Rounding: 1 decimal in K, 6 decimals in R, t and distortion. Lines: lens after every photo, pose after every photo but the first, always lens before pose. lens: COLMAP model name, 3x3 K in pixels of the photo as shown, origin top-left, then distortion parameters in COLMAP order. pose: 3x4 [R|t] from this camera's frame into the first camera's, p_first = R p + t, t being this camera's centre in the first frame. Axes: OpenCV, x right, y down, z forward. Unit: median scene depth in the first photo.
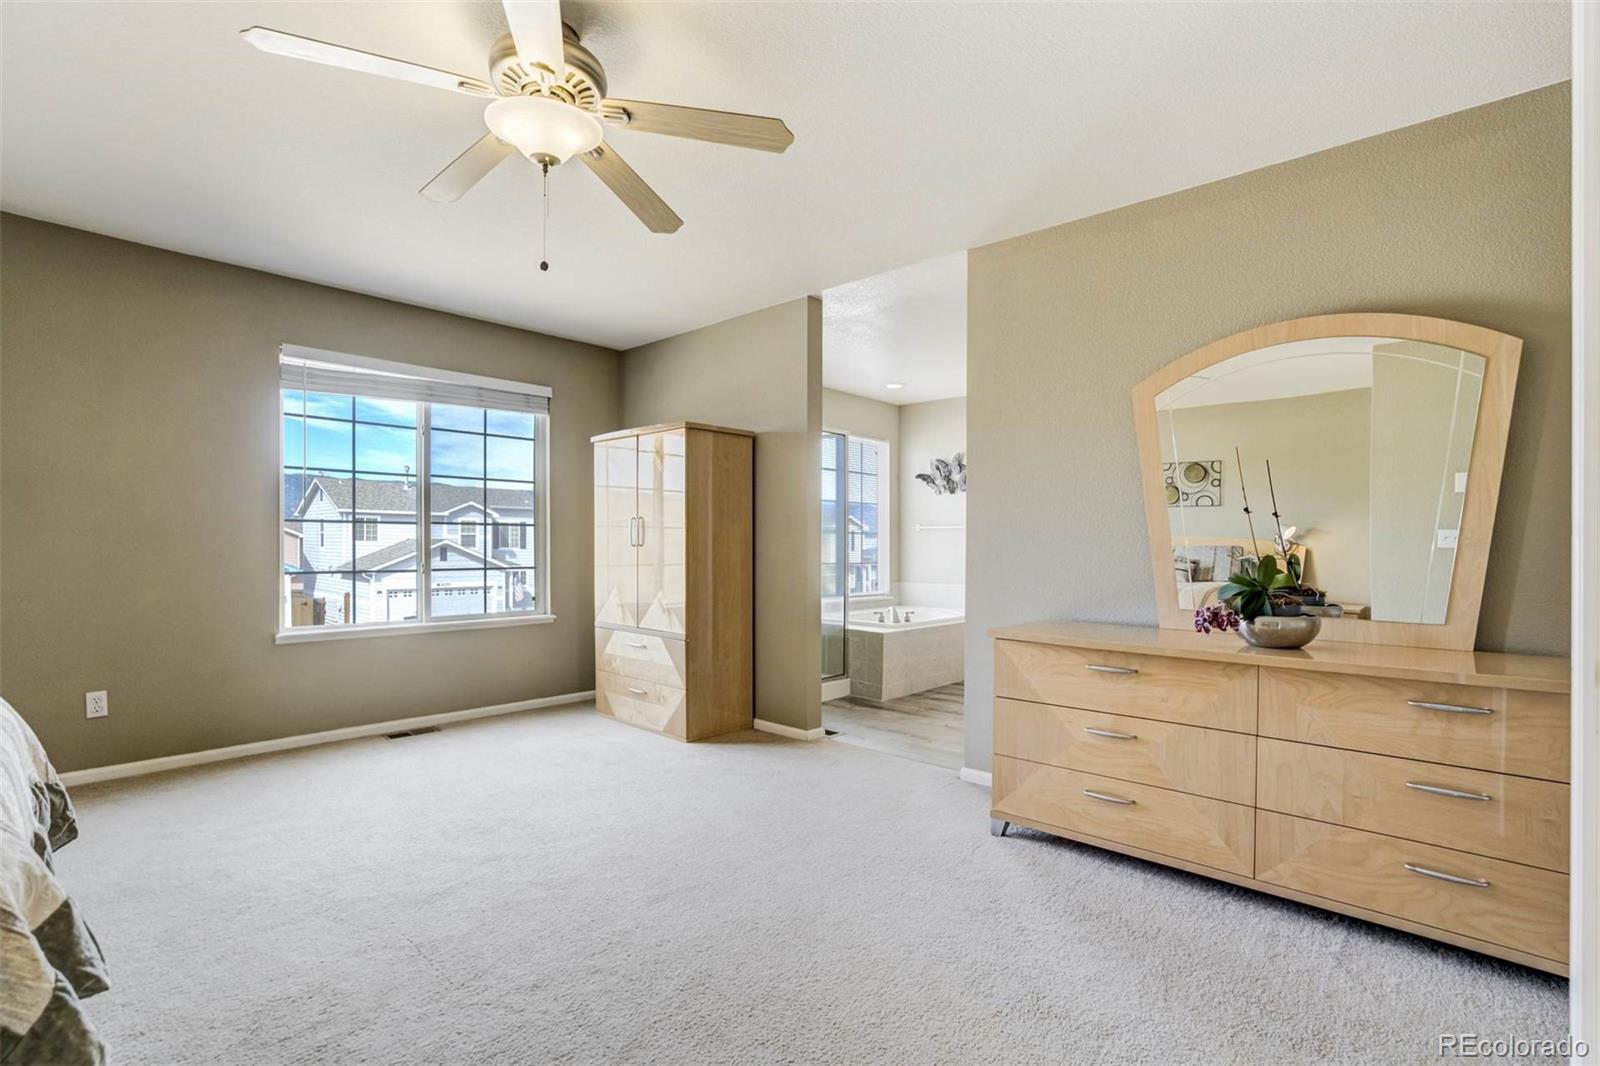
lens RADIAL K [[742.3, 0, 823.7], [0, 742.3, 542.5], [0, 0, 1]] dist [-0.050477, 0.013698]
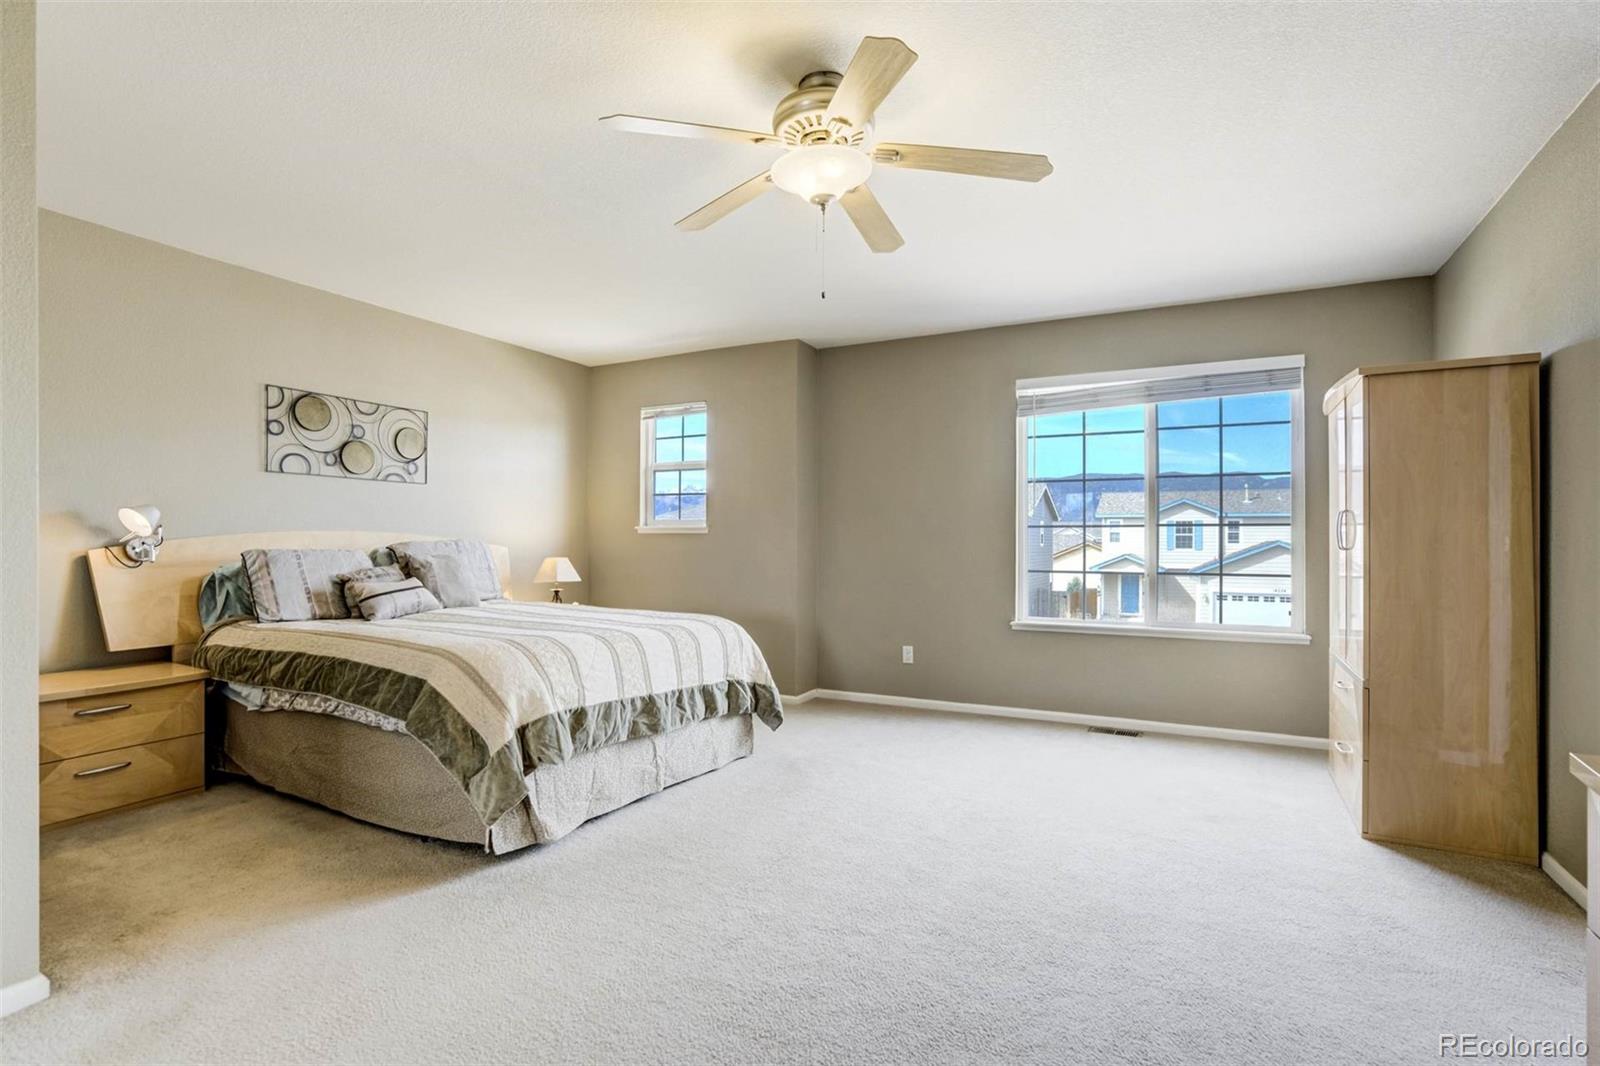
lens RADIAL K [[736.9, 0, 804.5], [0, 736.9, 531.0], [0, 0, 1]] dist [-0.070512, 0.019221]
pose [[0.229979, -0.019643, -0.972997, 0.305355], [-0.000129, 0.999796, -0.020215, 0.001193], [0.973195, 0.004774, 0.229930, 0.322964]]
